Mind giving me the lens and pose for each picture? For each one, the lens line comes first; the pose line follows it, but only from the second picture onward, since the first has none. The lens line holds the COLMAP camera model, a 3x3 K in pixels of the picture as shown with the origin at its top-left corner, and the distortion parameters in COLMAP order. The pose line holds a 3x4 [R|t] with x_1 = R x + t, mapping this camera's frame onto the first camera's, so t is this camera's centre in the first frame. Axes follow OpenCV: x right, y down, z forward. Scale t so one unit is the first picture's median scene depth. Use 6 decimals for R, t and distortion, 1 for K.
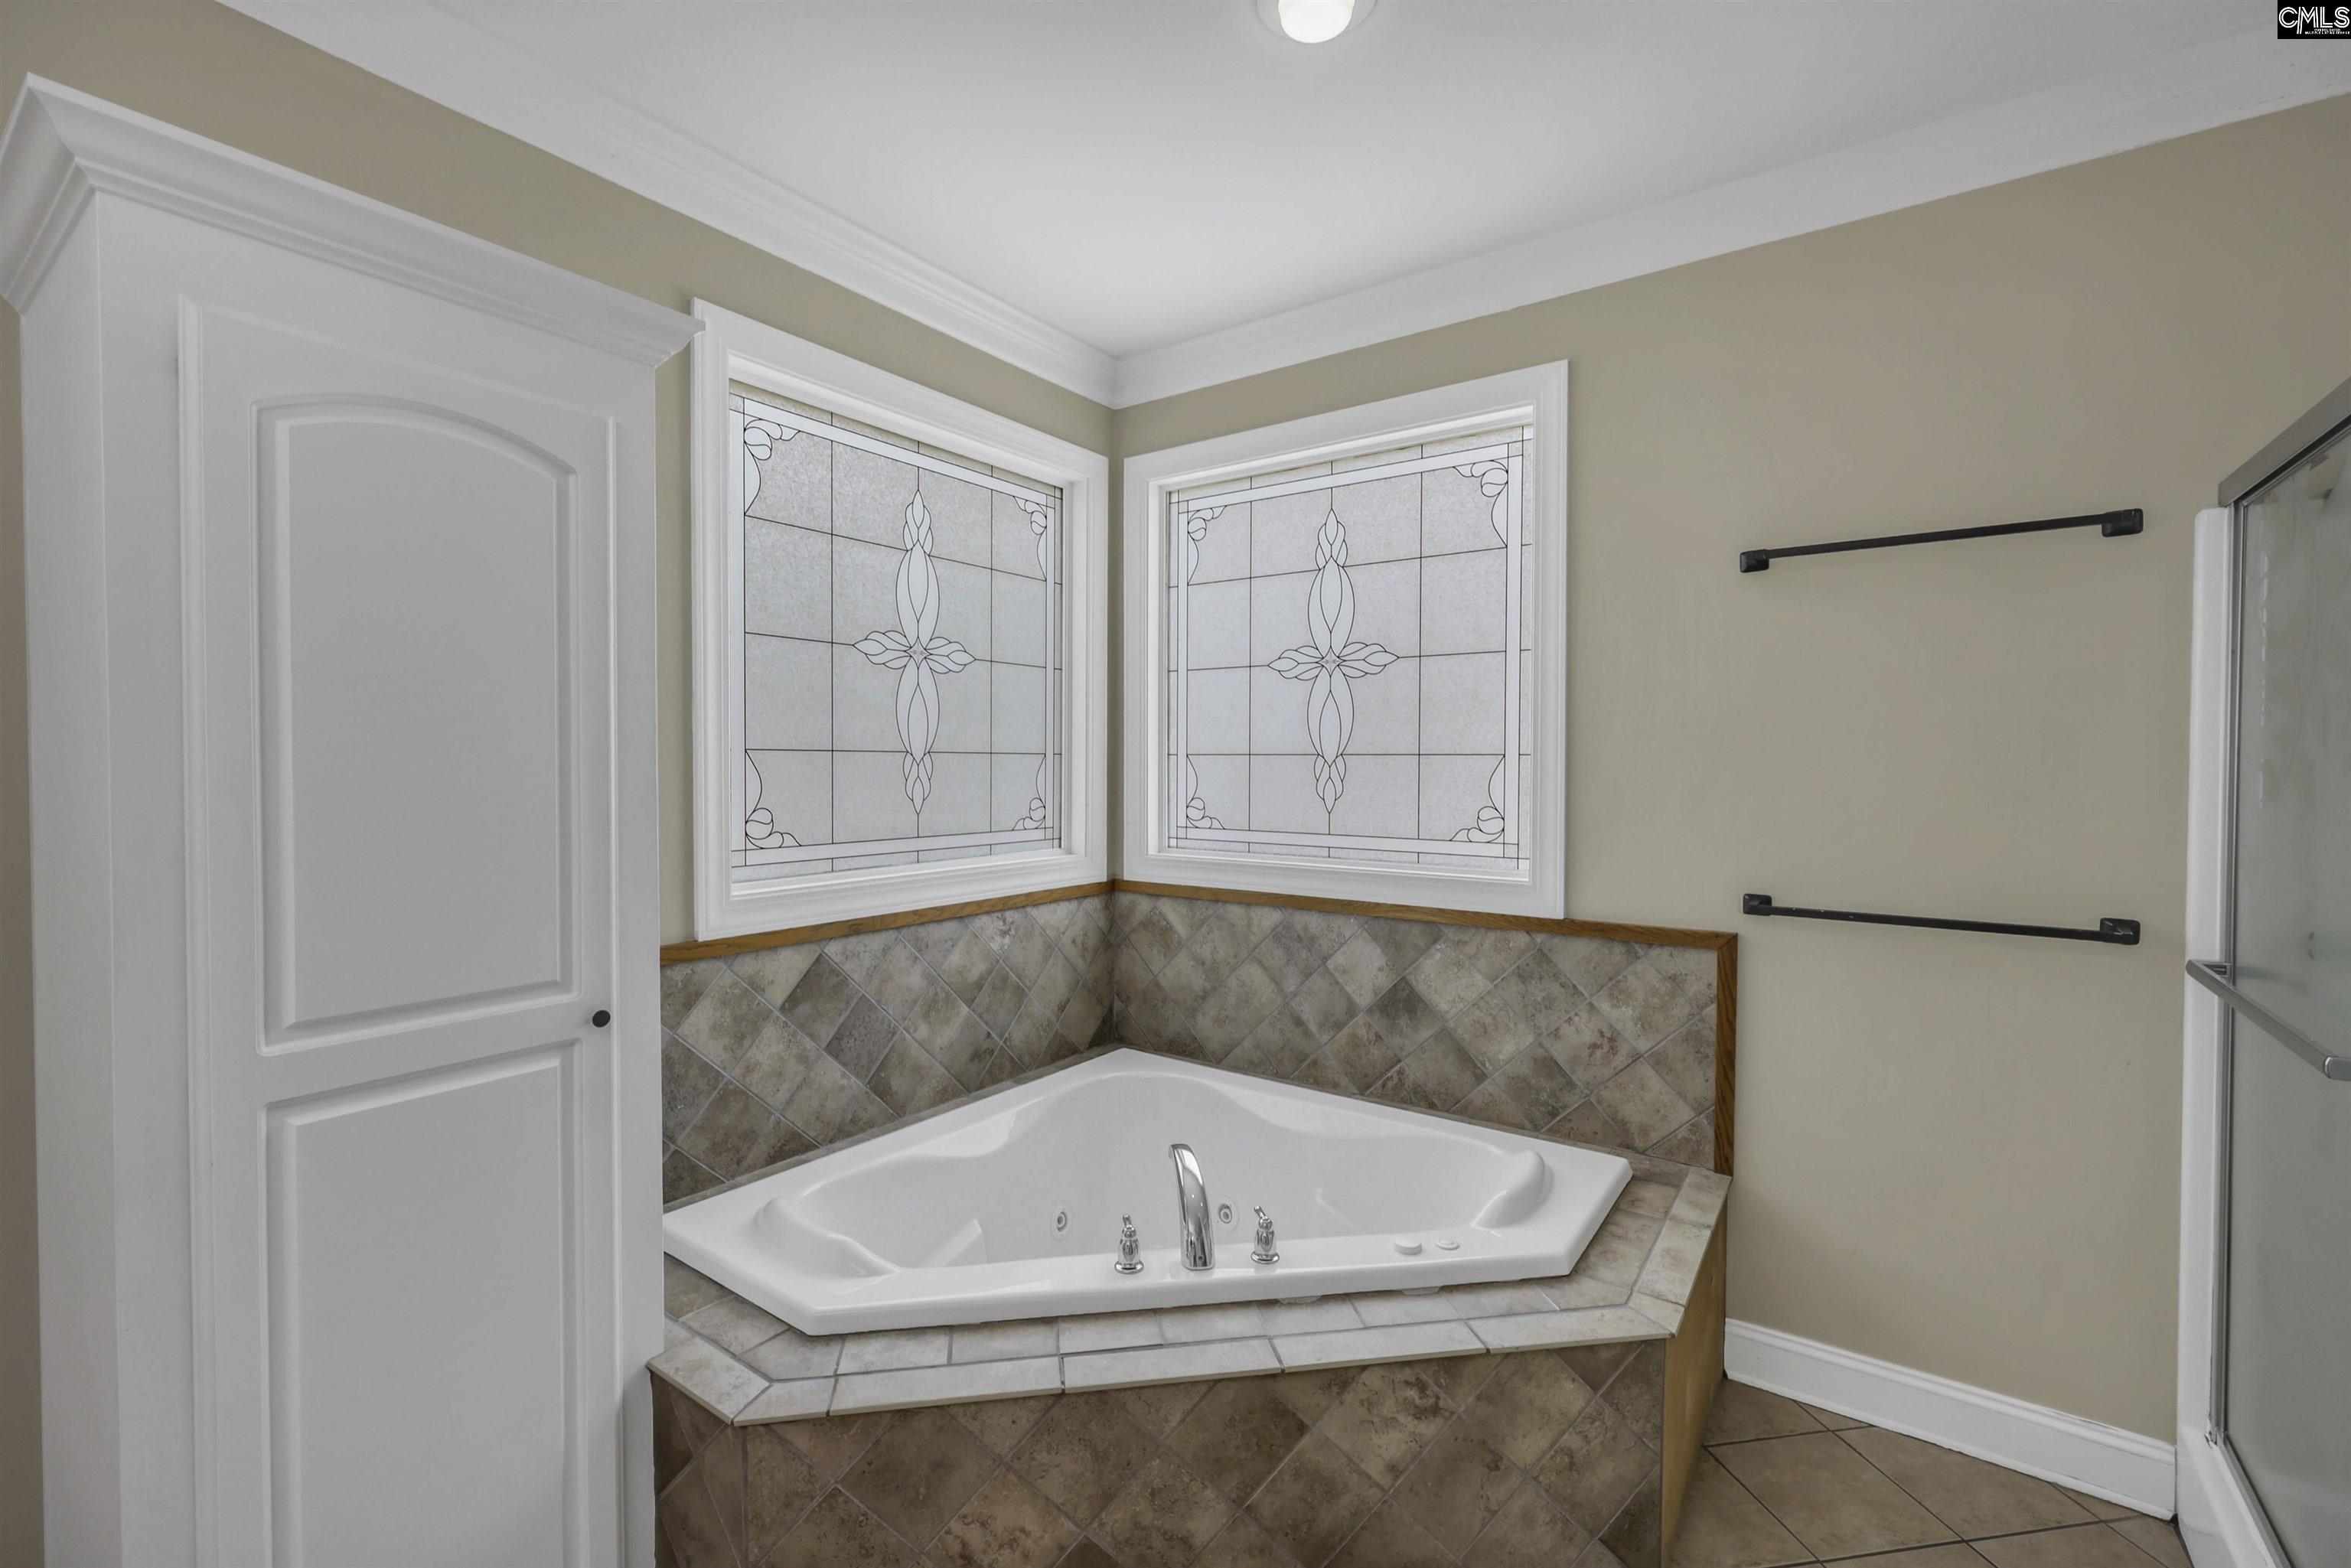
lens RADIAL K [[1004.0, 0, 1171.3], [0, 1004.0, 783.5], [0, 0, 1]] dist [0.000156, 0.000716]
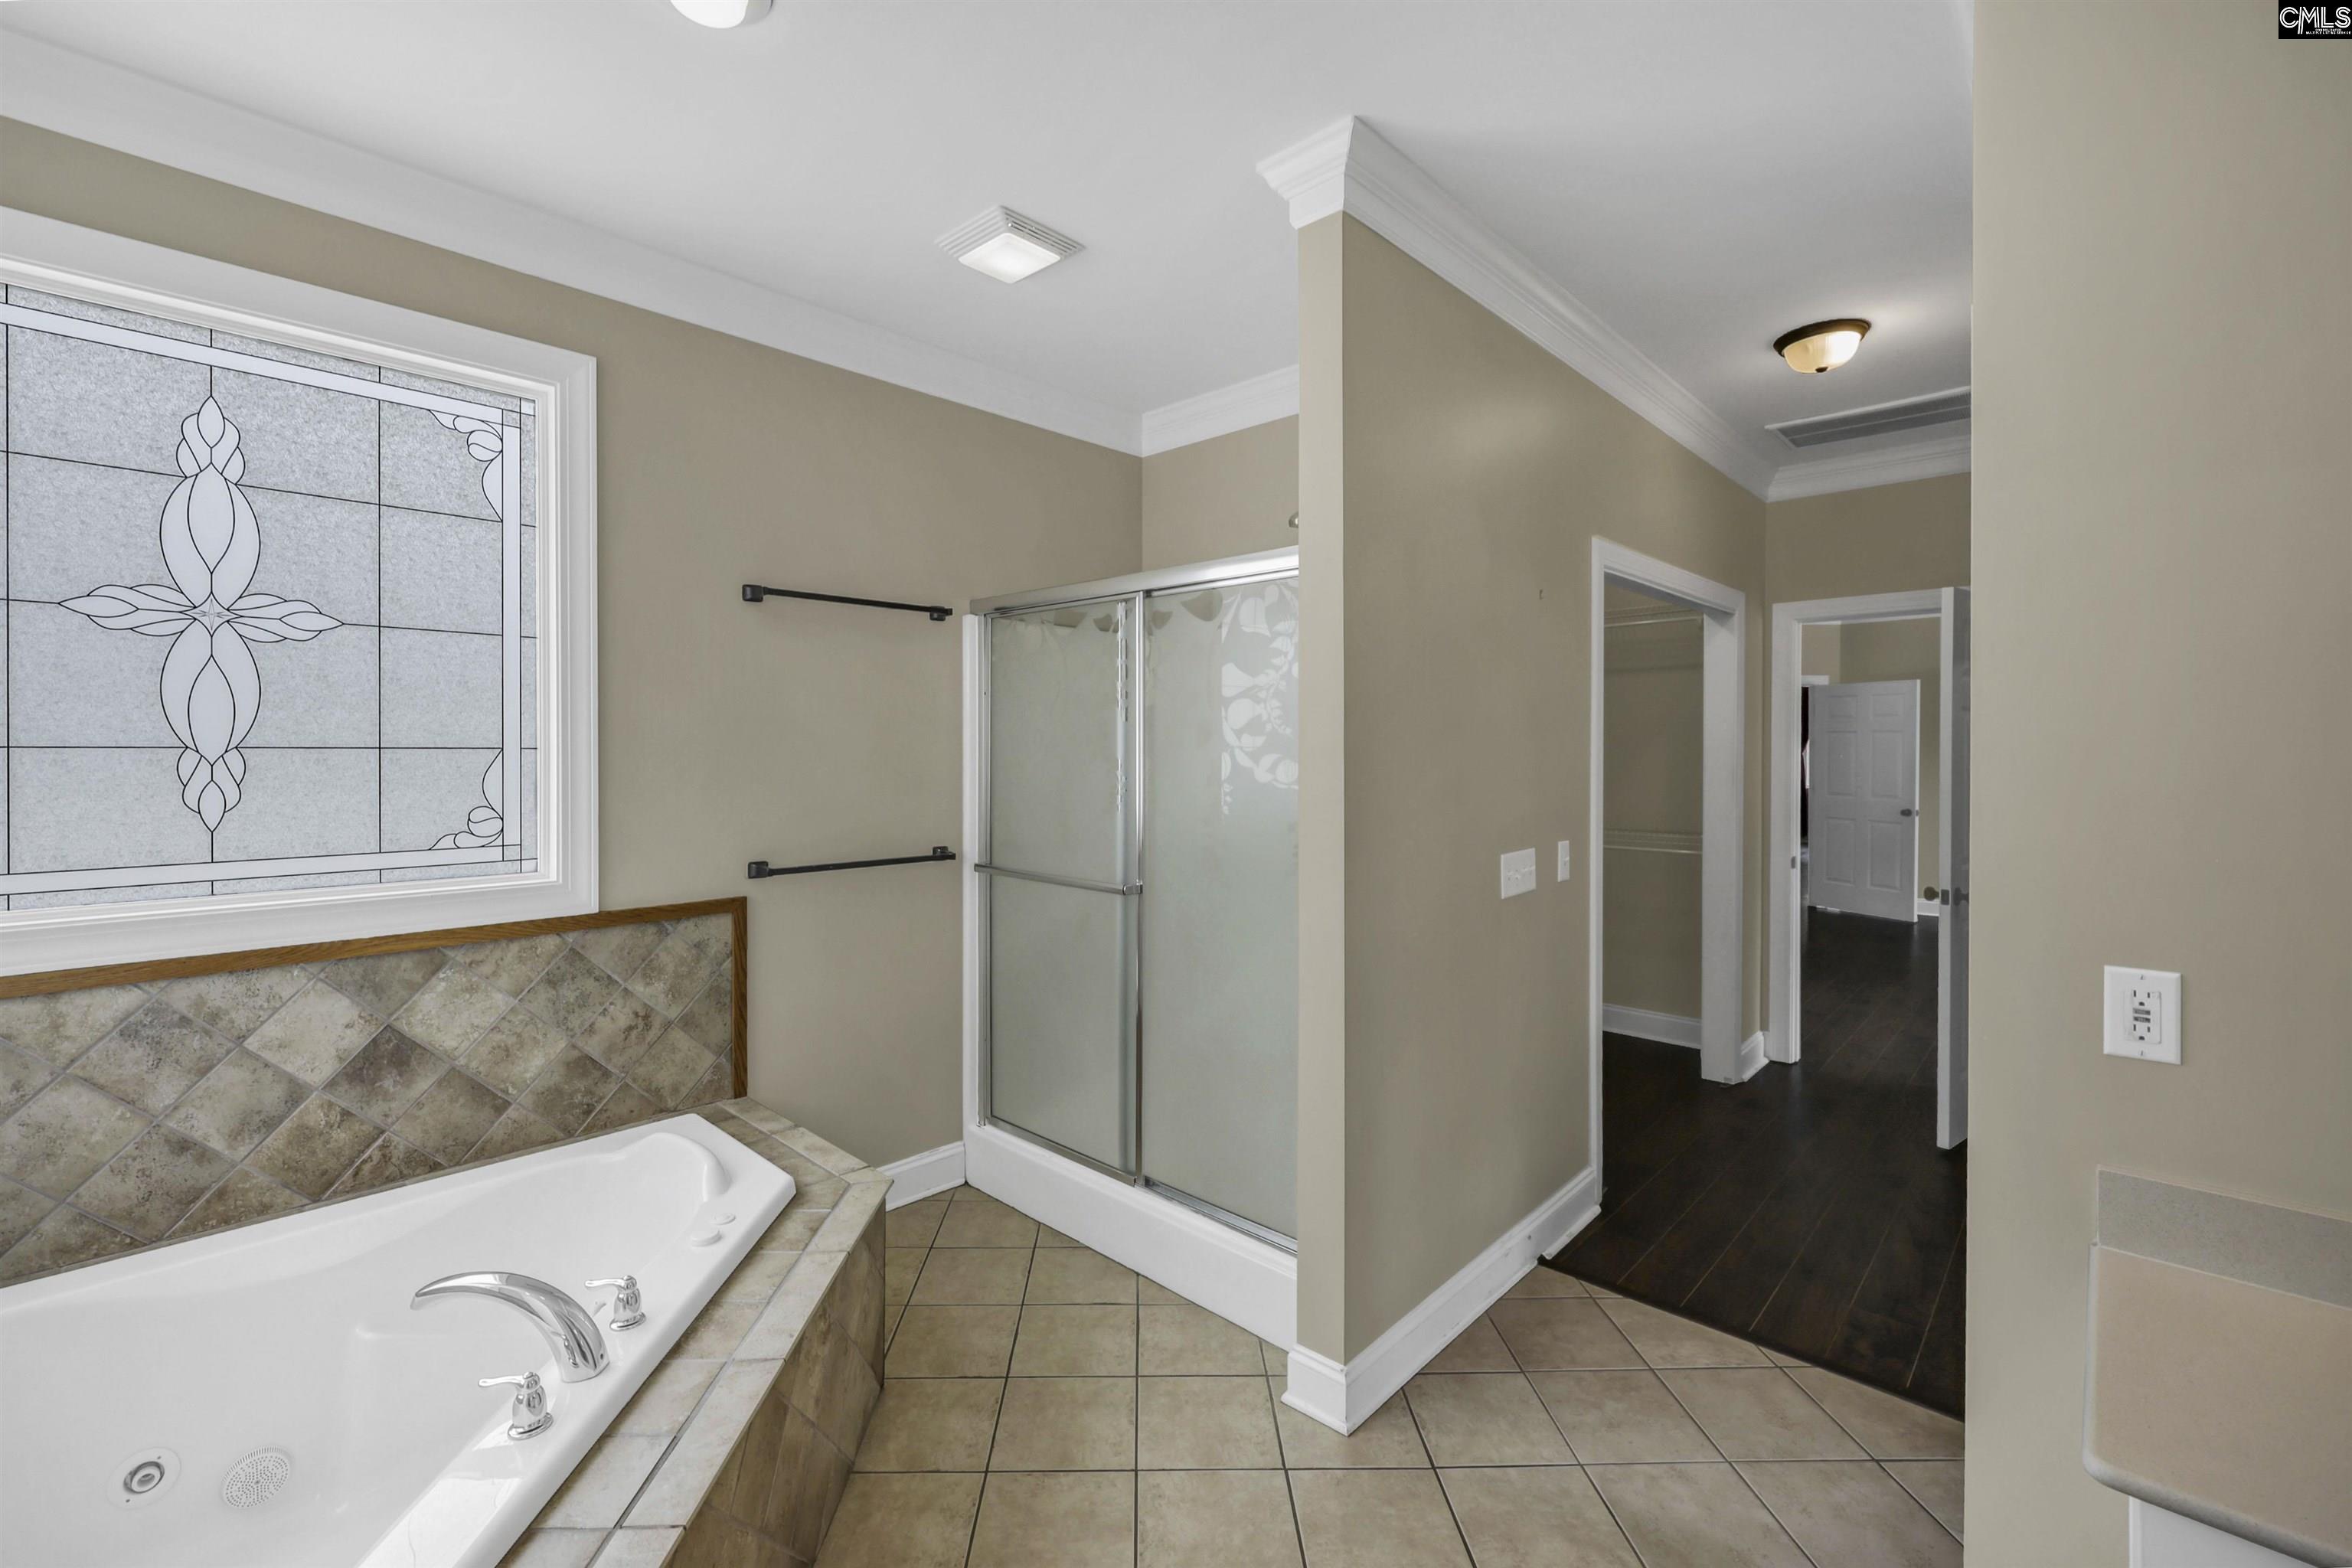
lens RADIAL K [[1004.5, 0, 1172.6], [0, 1004.5, 762.2], [0, 0, 1]] dist [0.000156, 0.000716]
pose [[0.129951, -0.013430, 0.991430, -0.495759], [0.023528, 0.999668, 0.010458, -0.011509], [-0.991241, 0.021967, 0.130224, 0.277486]]
